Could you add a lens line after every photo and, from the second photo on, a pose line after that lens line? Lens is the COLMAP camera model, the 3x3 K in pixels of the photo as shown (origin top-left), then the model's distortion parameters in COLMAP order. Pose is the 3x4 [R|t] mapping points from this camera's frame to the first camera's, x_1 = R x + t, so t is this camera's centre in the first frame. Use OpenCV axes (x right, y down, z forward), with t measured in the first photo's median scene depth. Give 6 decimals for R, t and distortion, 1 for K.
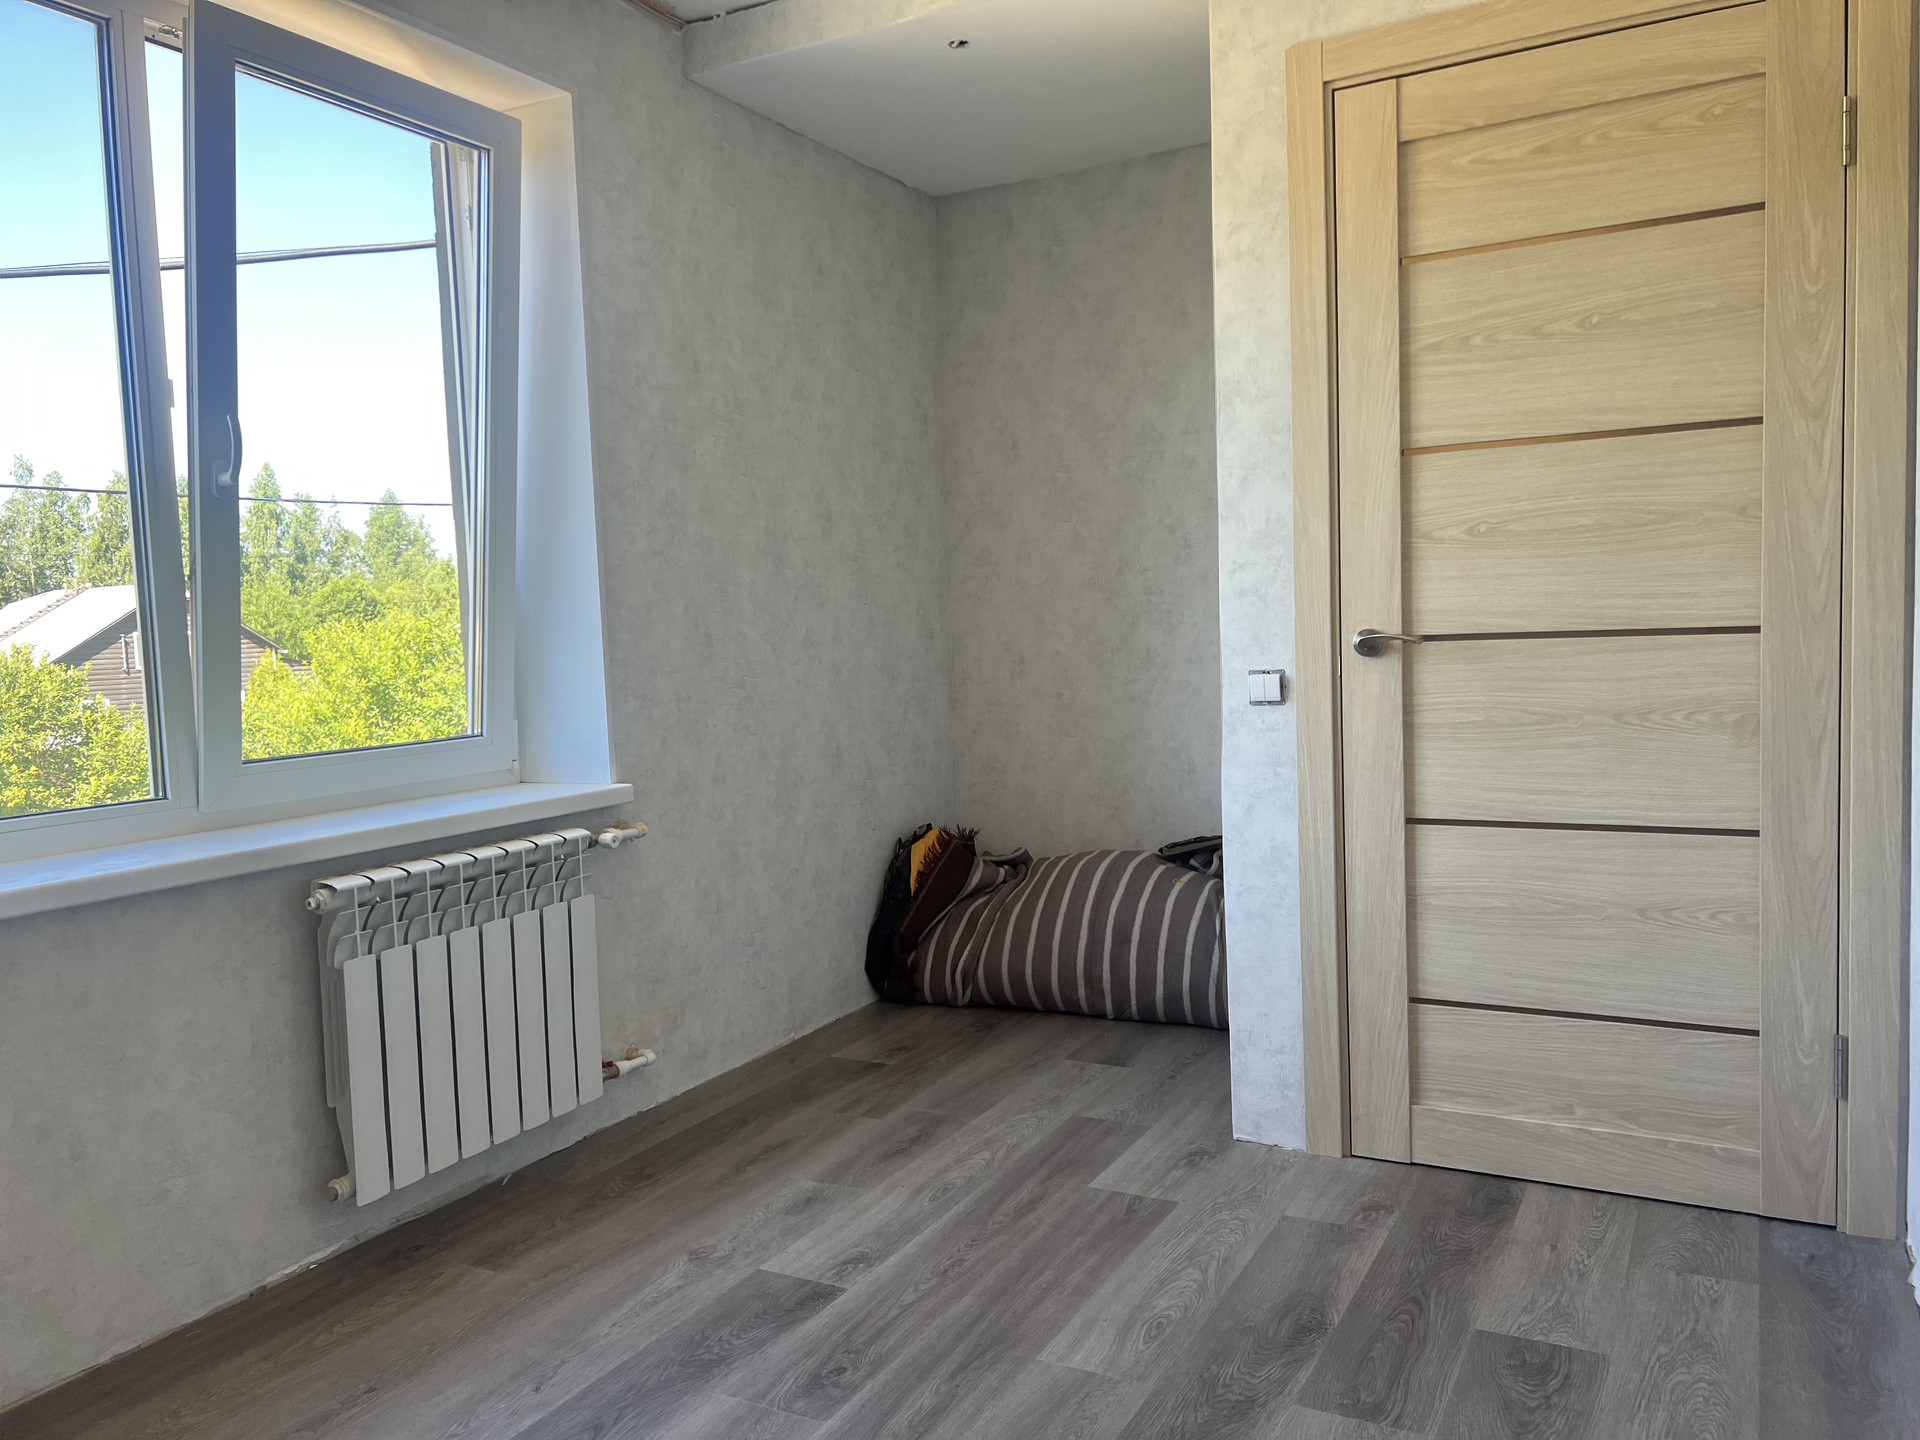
lens RADIAL K [[1440.8, 0, 968.6], [0, 1440.8, 721.0], [0, 0, 1]] dist [0.049706, -0.061029]
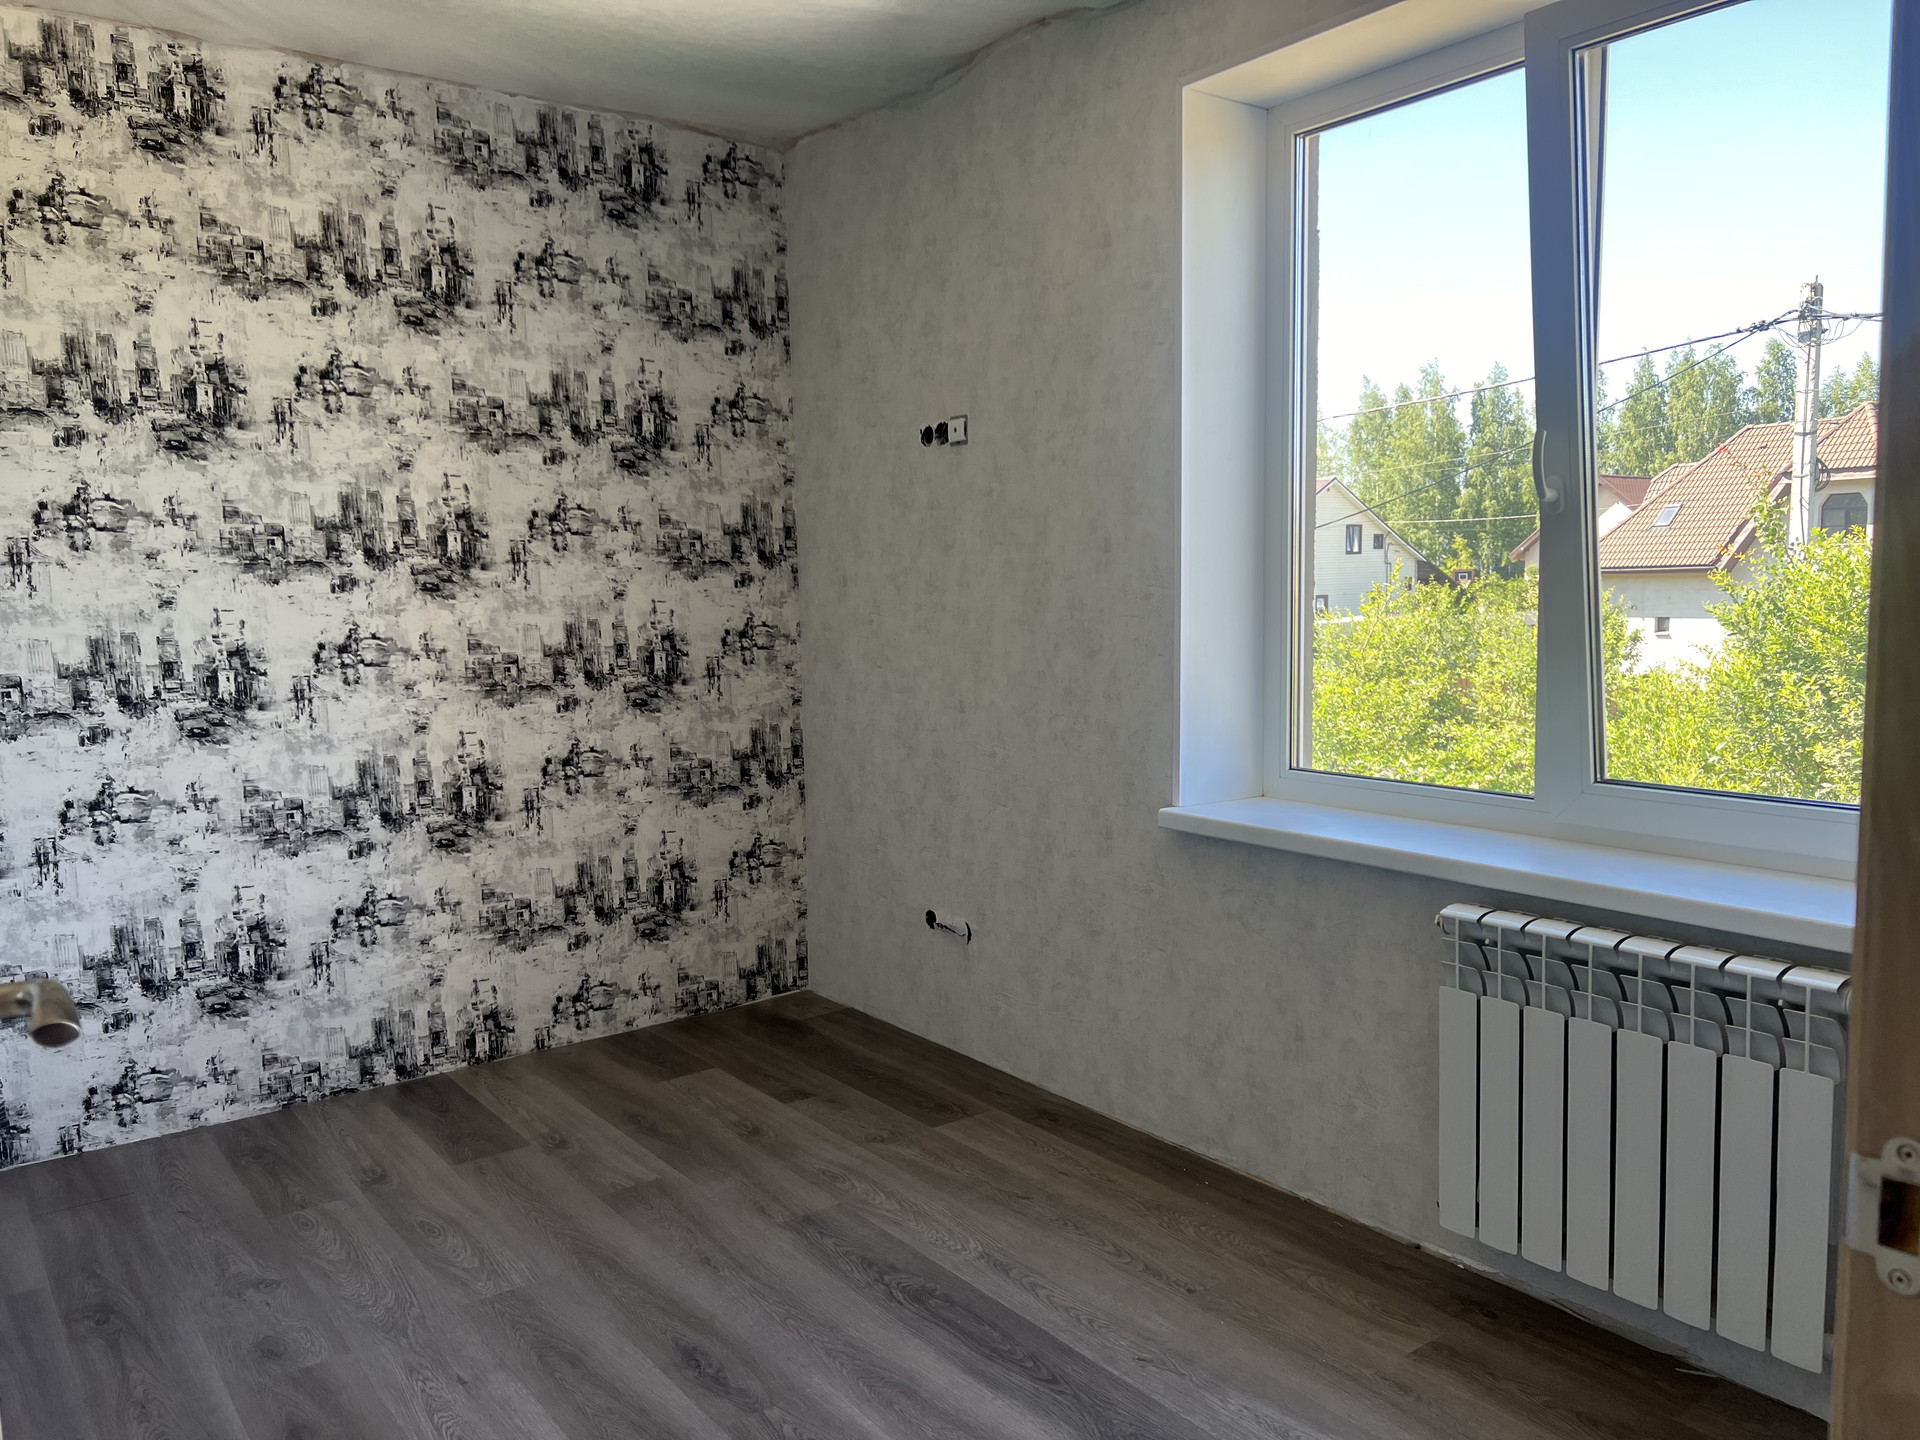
lens RADIAL K [[1440.8, 0, 954.7], [0, 1440.8, 721.4], [0, 0, 1]] dist [0.049706, -0.061029]
pose [[-0.447679, 0.123477, -0.885628, 0.619828], [-0.020830, 0.988711, 0.148379, -0.164546], [0.893952, 0.084874, -0.440053, 1.188890]]
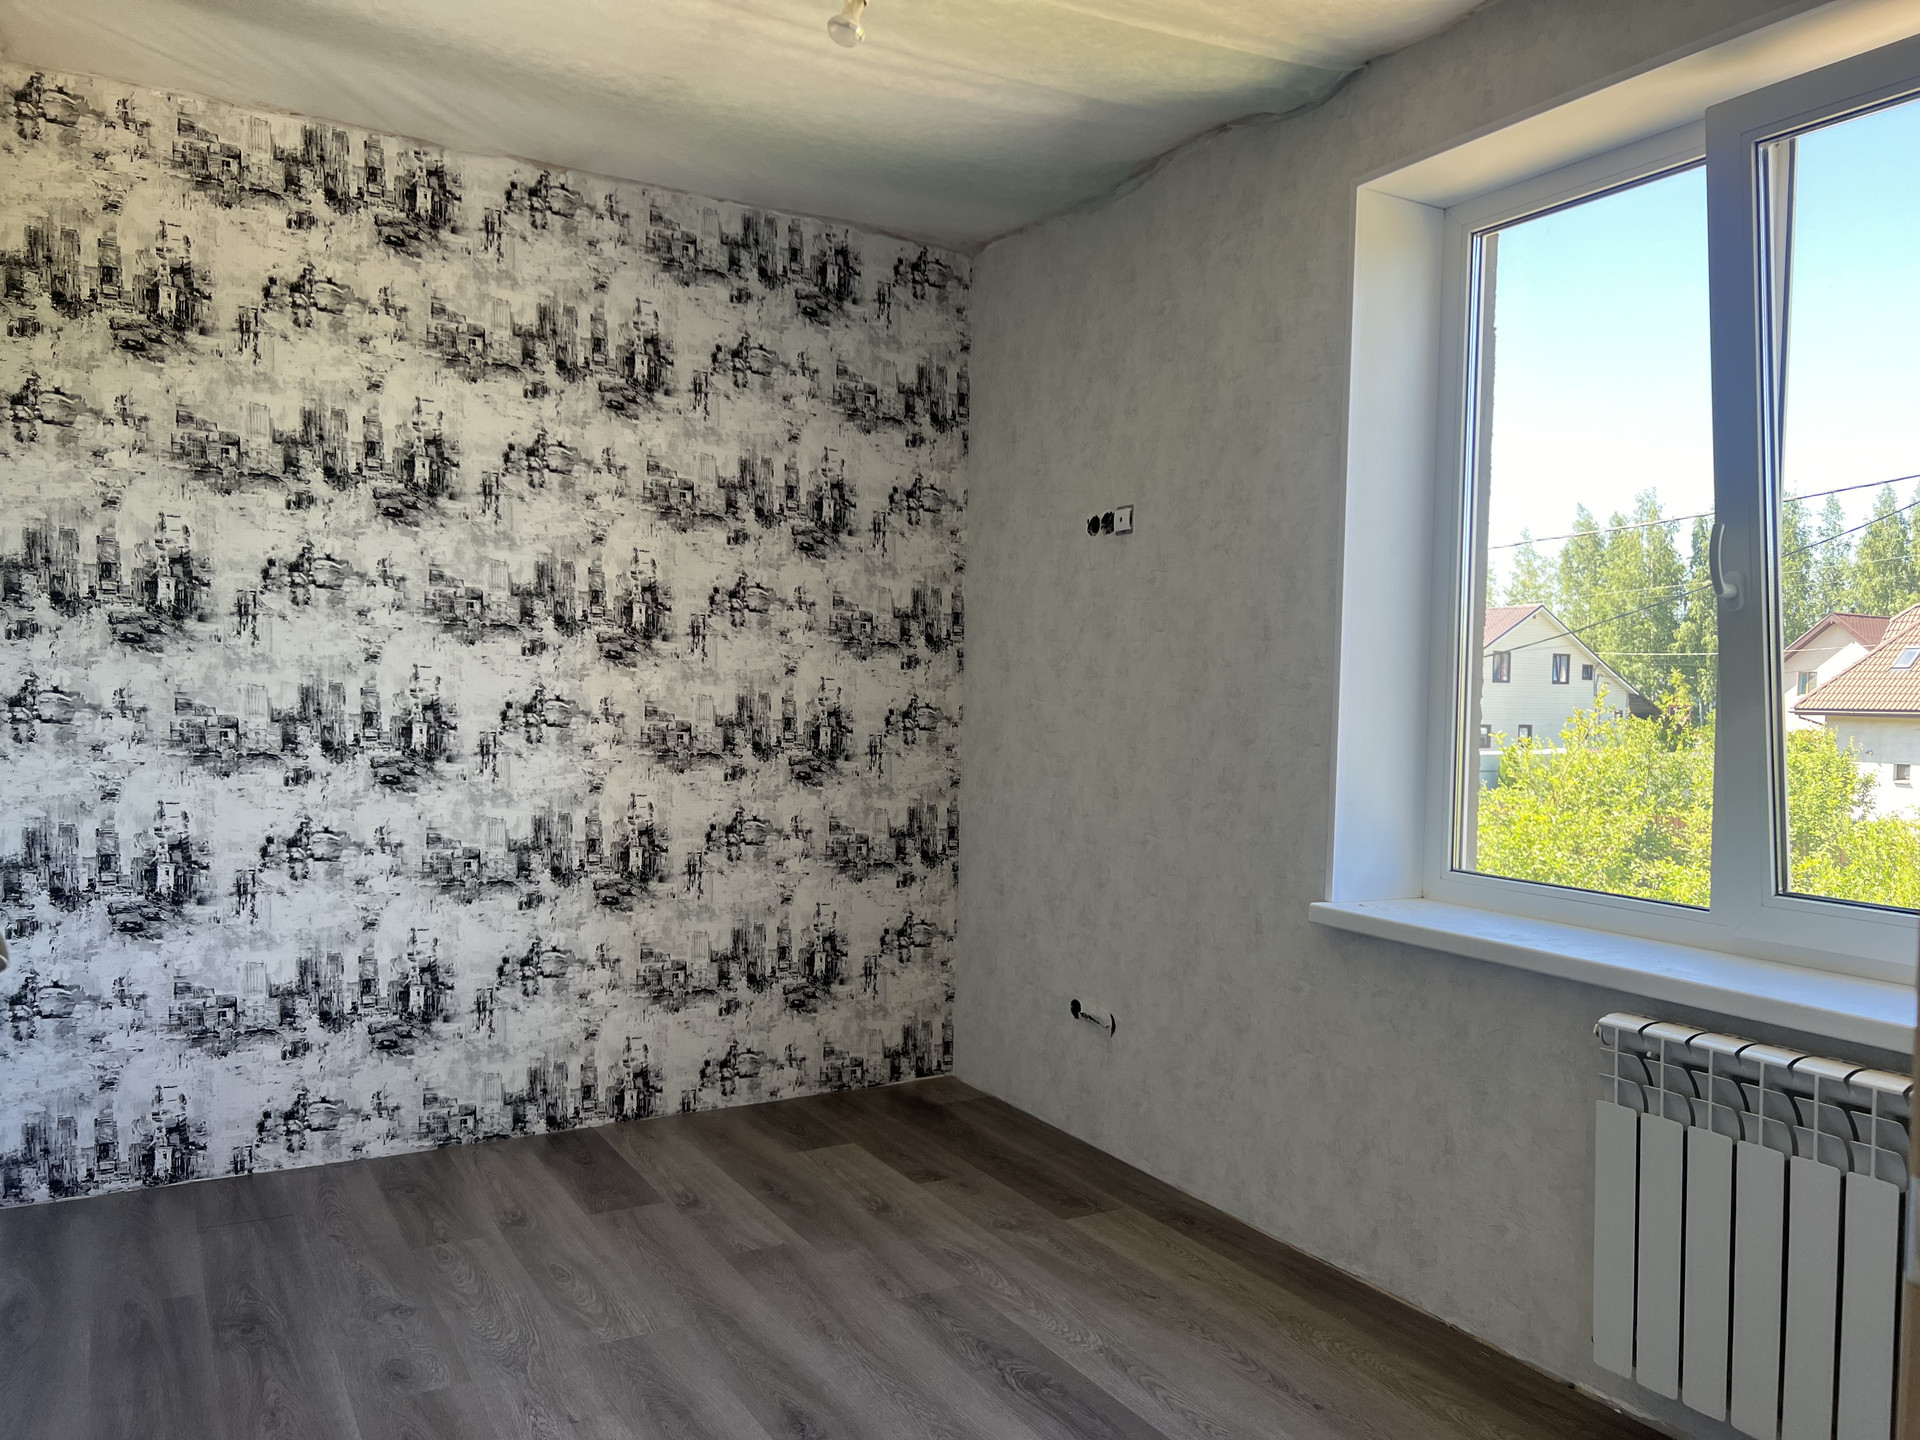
lens RADIAL K [[1440.8, 0, 966.5], [0, 1440.8, 721.5], [0, 0, 1]] dist [0.049706, -0.061029]
pose [[-0.553401, 0.033716, -0.832232, 0.613619], [-0.055688, 0.995447, 0.077359, -0.136777], [0.831051, 0.089156, -0.549003, 1.221688]]
